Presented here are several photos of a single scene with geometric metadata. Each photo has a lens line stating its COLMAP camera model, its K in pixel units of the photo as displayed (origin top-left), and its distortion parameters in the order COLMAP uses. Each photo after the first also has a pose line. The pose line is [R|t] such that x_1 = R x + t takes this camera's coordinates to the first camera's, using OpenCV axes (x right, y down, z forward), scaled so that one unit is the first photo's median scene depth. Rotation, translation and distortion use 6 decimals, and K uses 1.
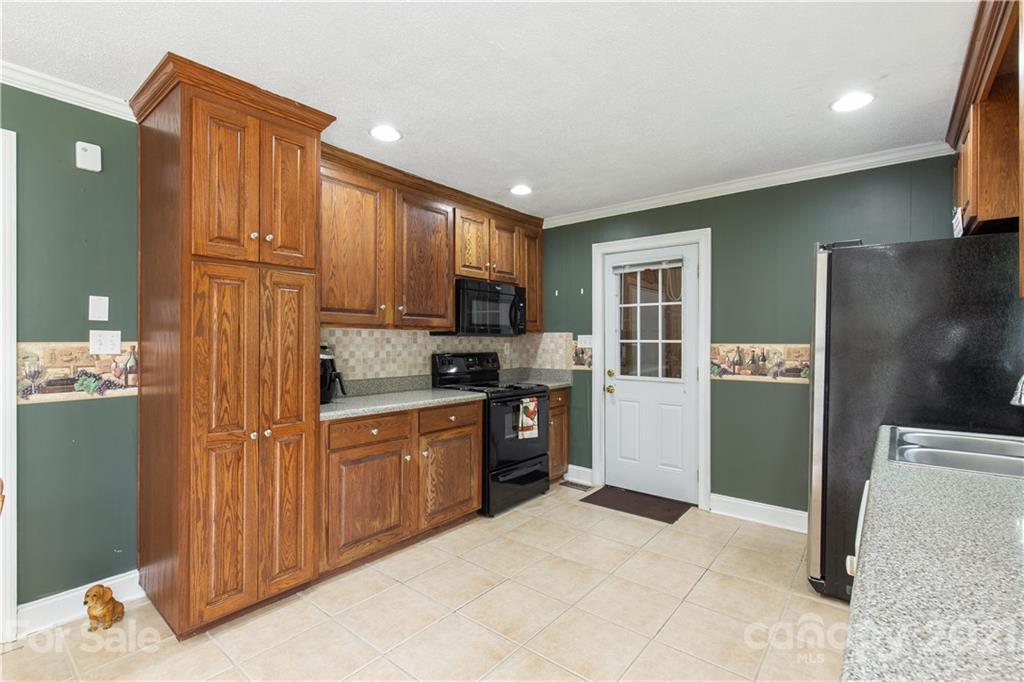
lens RADIAL K [[465.1, 0, 513.7], [0, 465.1, 347.4], [0, 0, 1]] dist [-0.003348, -0.000536]
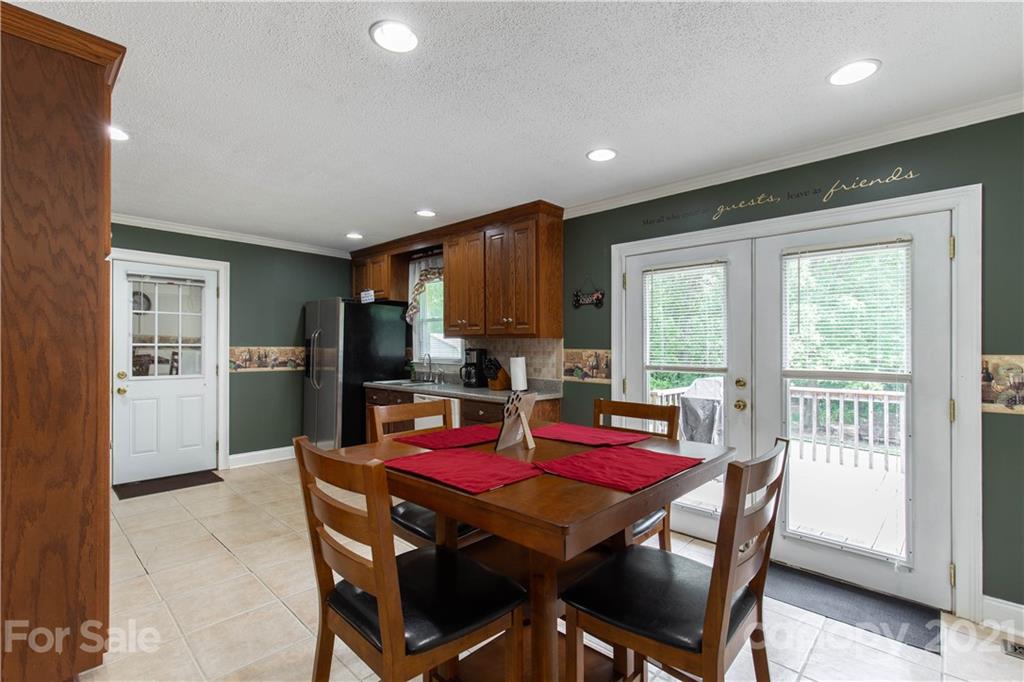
lens RADIAL K [[465.1, 0, 512.5], [0, 465.1, 341.5], [0, 0, 1]] dist [-0.003348, -0.000536]
pose [[0.081773, 0.003672, 0.996644, -0.888154], [0.002688, 0.999989, -0.003905, -0.016008], [-0.996647, 0.002999, 0.081762, 0.053624]]
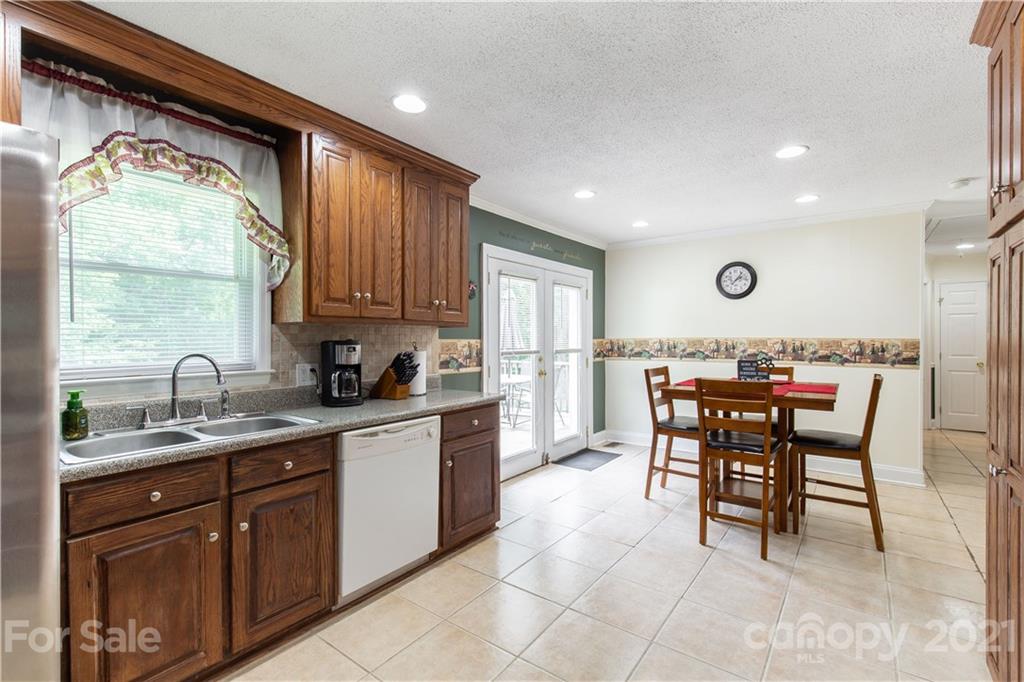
lens RADIAL K [[465.1, 0, 511.4], [0, 465.1, 340.0], [0, 0, 1]] dist [-0.003348, -0.000536]
pose [[-0.998870, -0.003412, -0.047401, 1.290092], [-0.003928, 0.999934, 0.010788, -0.007702], [0.047361, 0.010962, -0.998818, 2.137234]]
